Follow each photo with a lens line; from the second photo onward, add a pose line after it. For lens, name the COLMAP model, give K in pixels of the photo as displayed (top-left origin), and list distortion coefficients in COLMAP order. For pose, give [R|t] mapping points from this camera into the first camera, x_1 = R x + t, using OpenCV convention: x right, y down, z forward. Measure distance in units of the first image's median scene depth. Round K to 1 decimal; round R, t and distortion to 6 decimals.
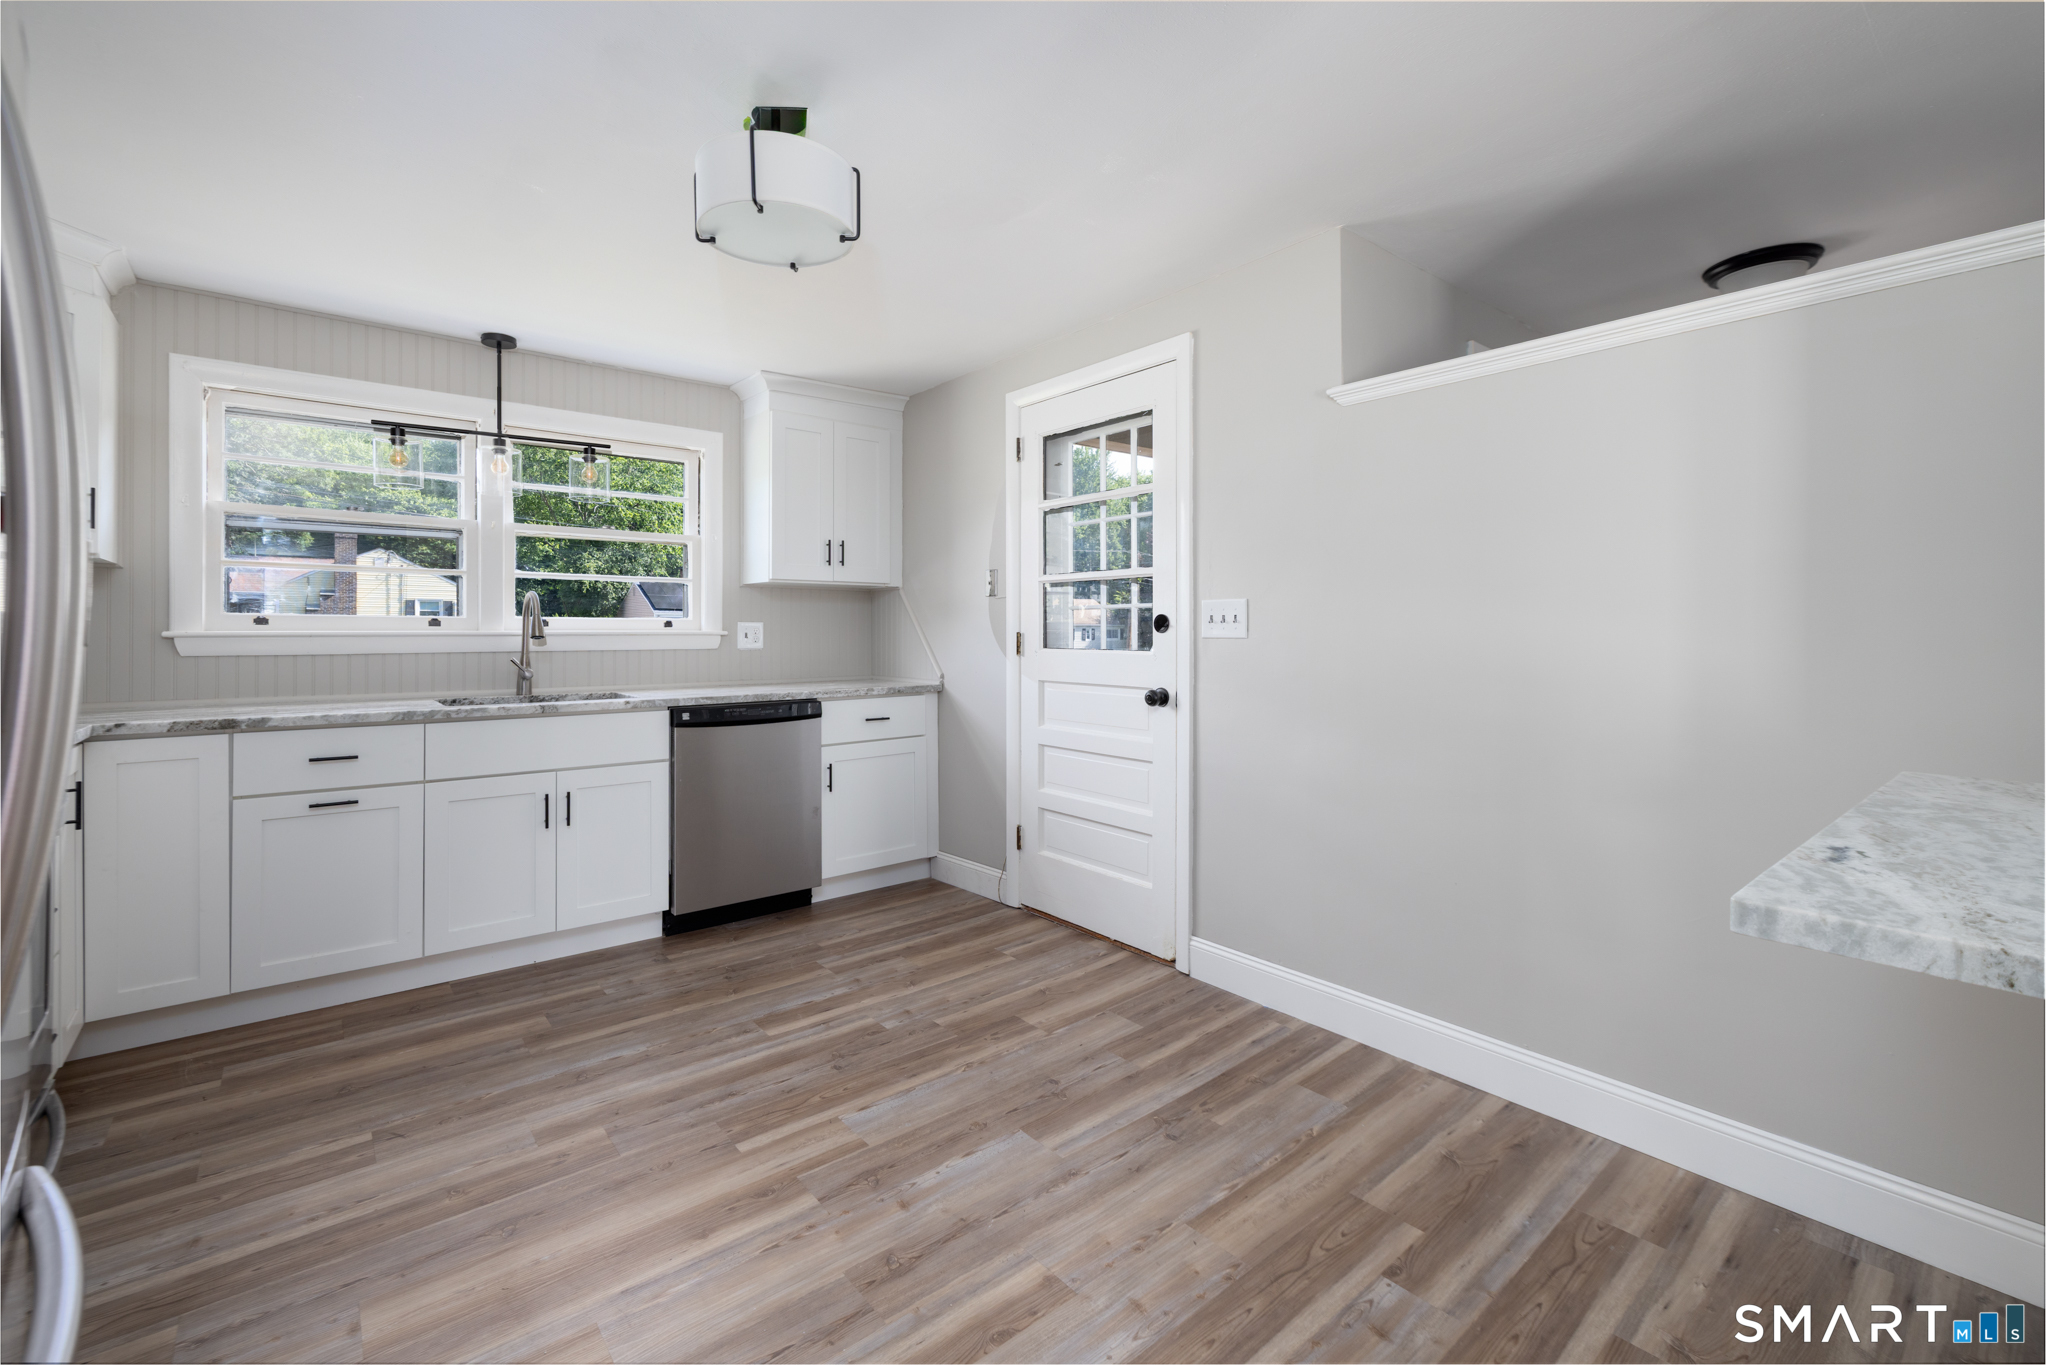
lens RADIAL K [[868.2, 0, 994.1], [0, 868.2, 638.6], [0, 0, 1]] dist [0.000490, 0.000216]
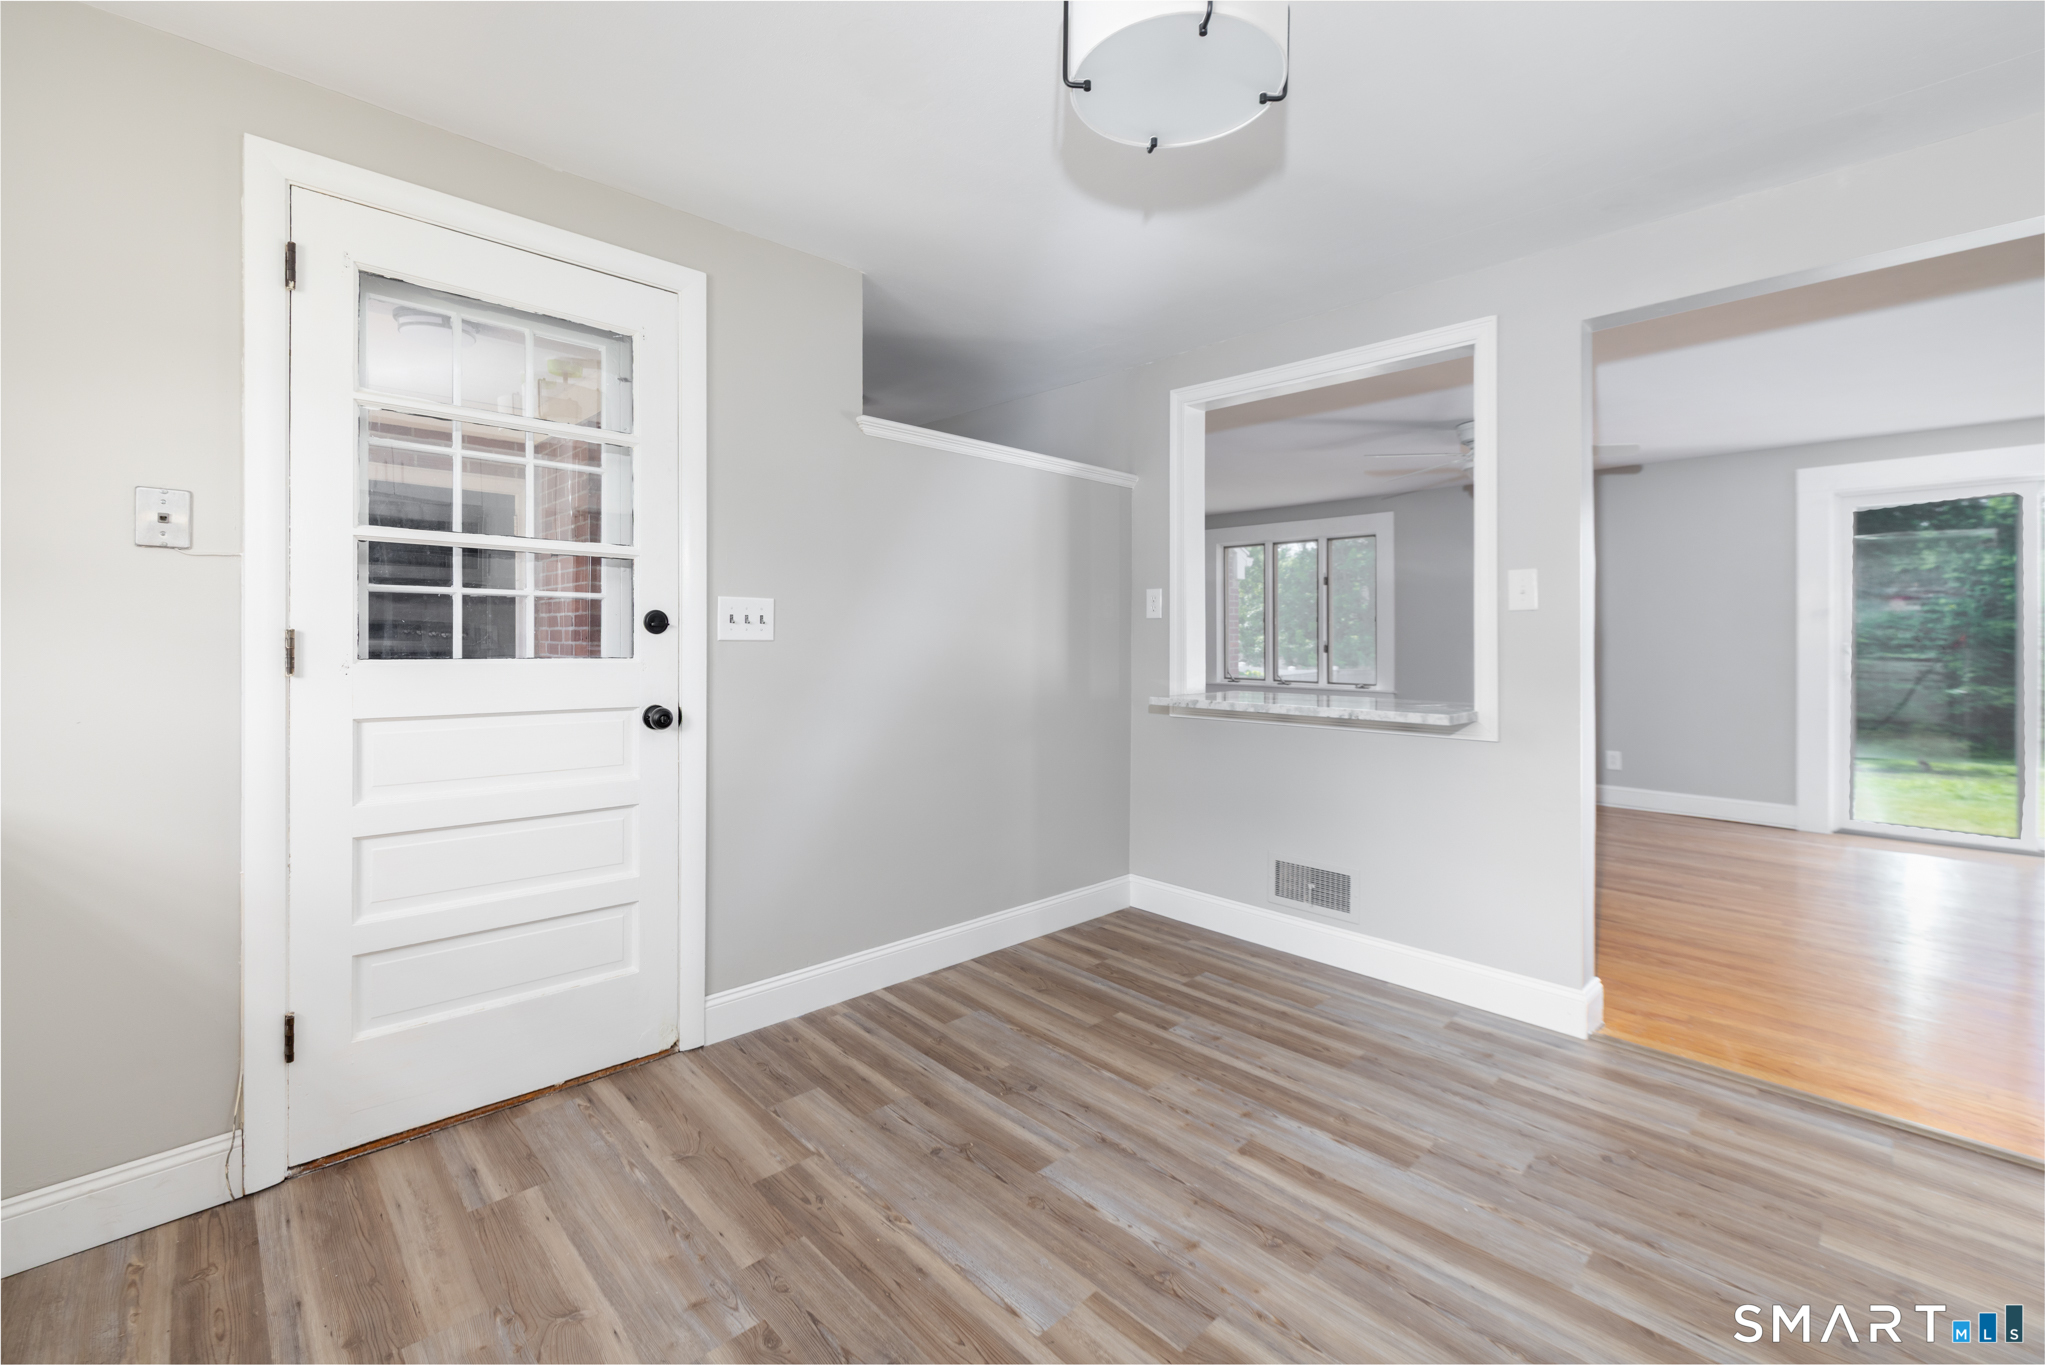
lens RADIAL K [[867.8, 0, 993.6], [0, 867.8, 638.7], [0, 0, 1]] dist [0.000490, 0.000216]
pose [[-0.081550, -0.000075, 0.996669, -0.796765], [-0.000921, 1.000000, -0.000001, -0.003370], [-0.996669, -0.000918, -0.081550, 1.006260]]
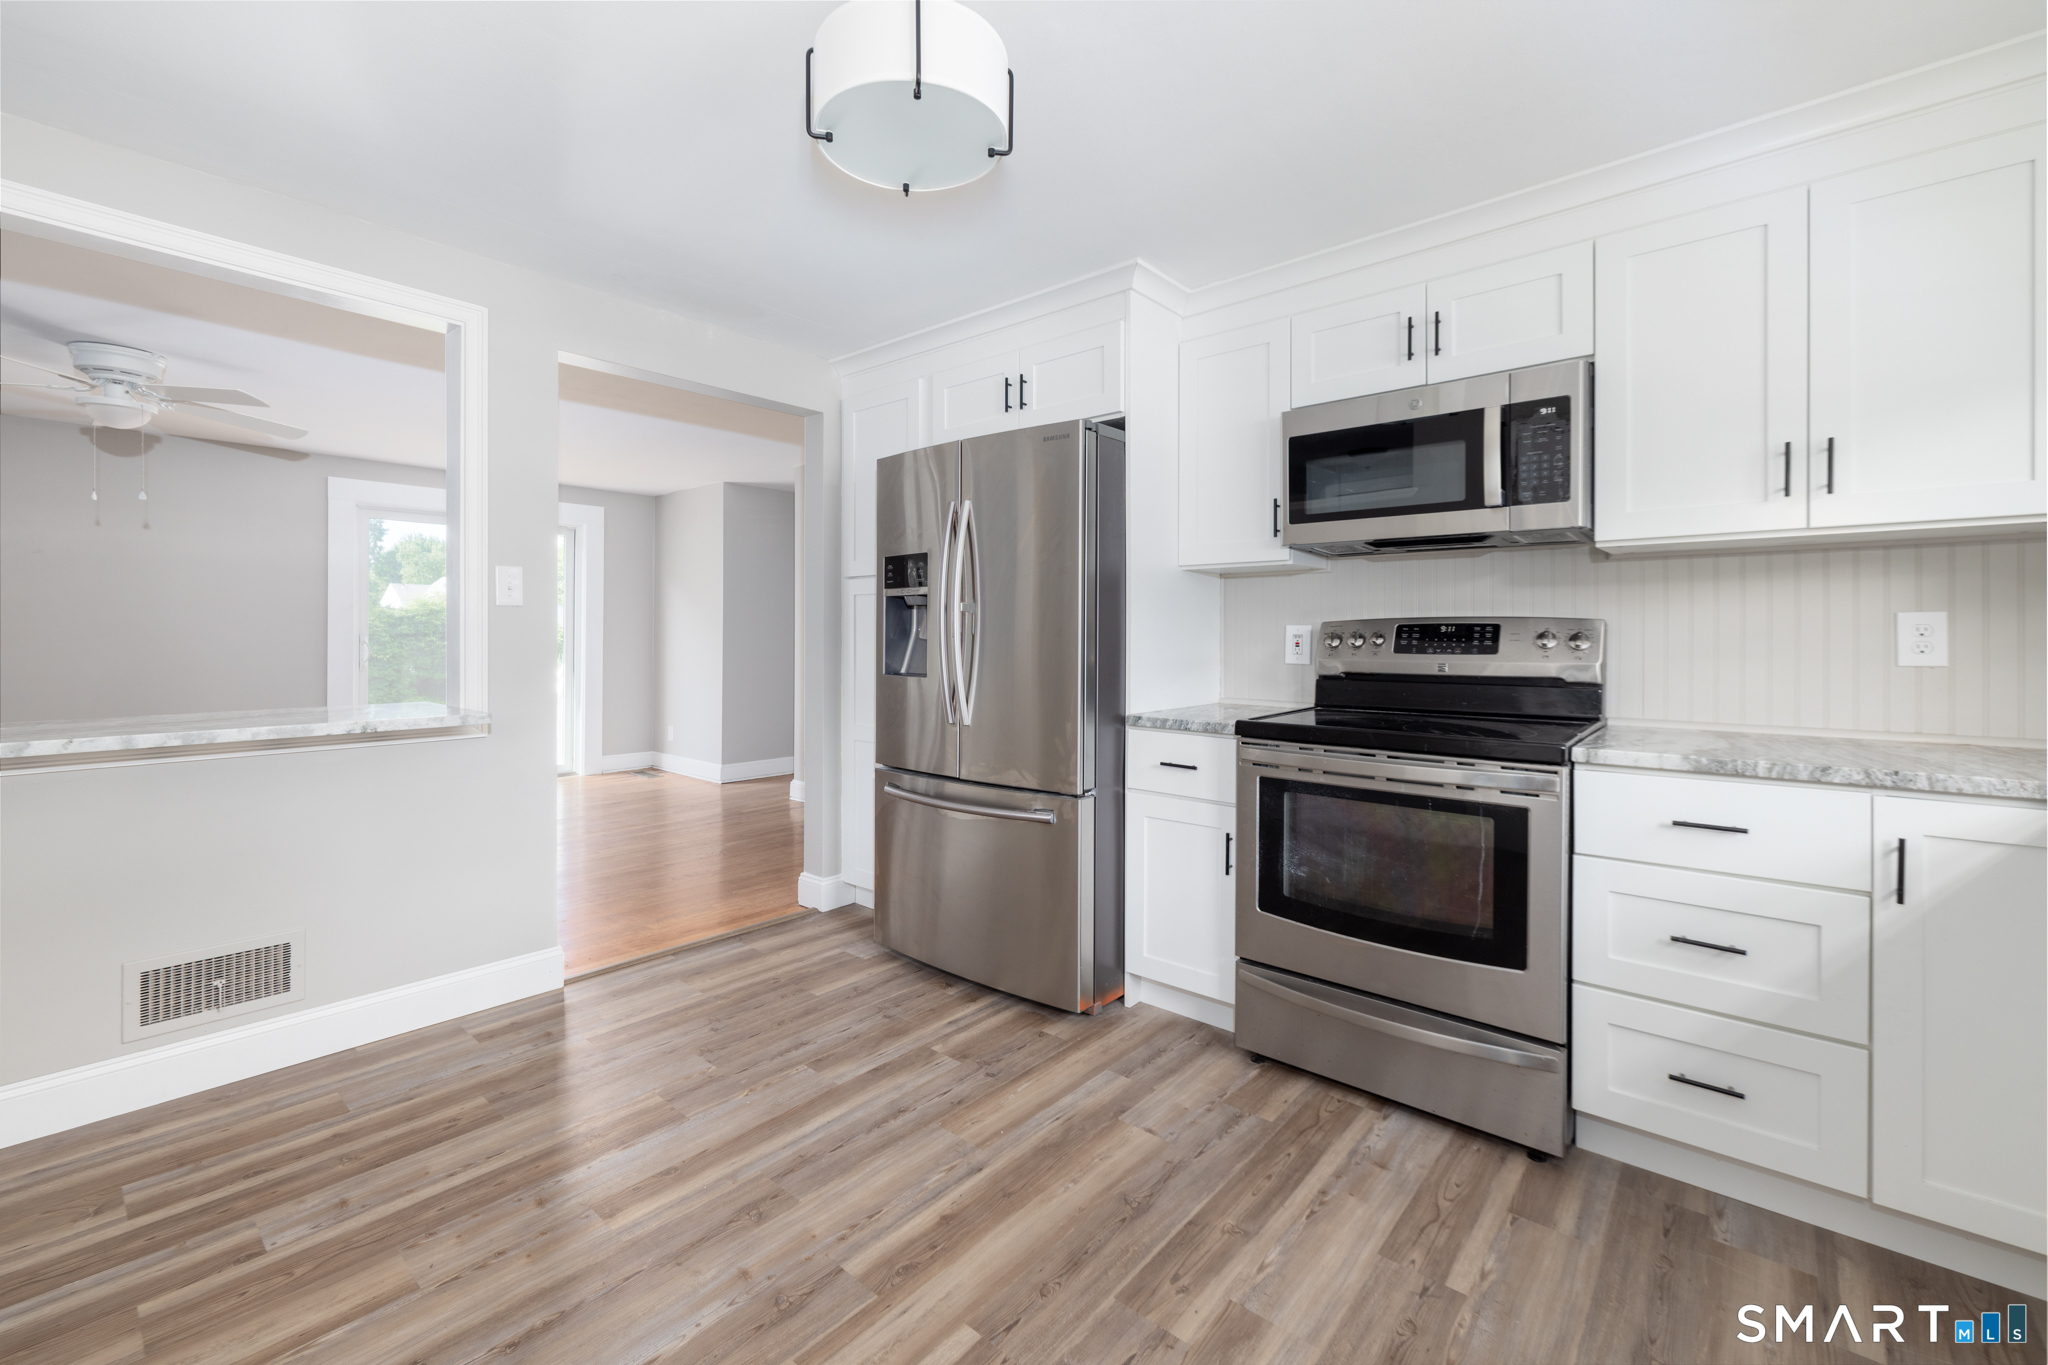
lens RADIAL K [[849.4, 0, 1011.2], [0, 849.4, 634.0], [0, 0, 1]] dist [0.000402, -0.000362]
pose [[-0.982648, -0.006332, -0.185372, -0.162506], [-0.006643, 0.999977, 0.001060, -0.009328], [0.185361, 0.002273, -0.982668, 1.489914]]
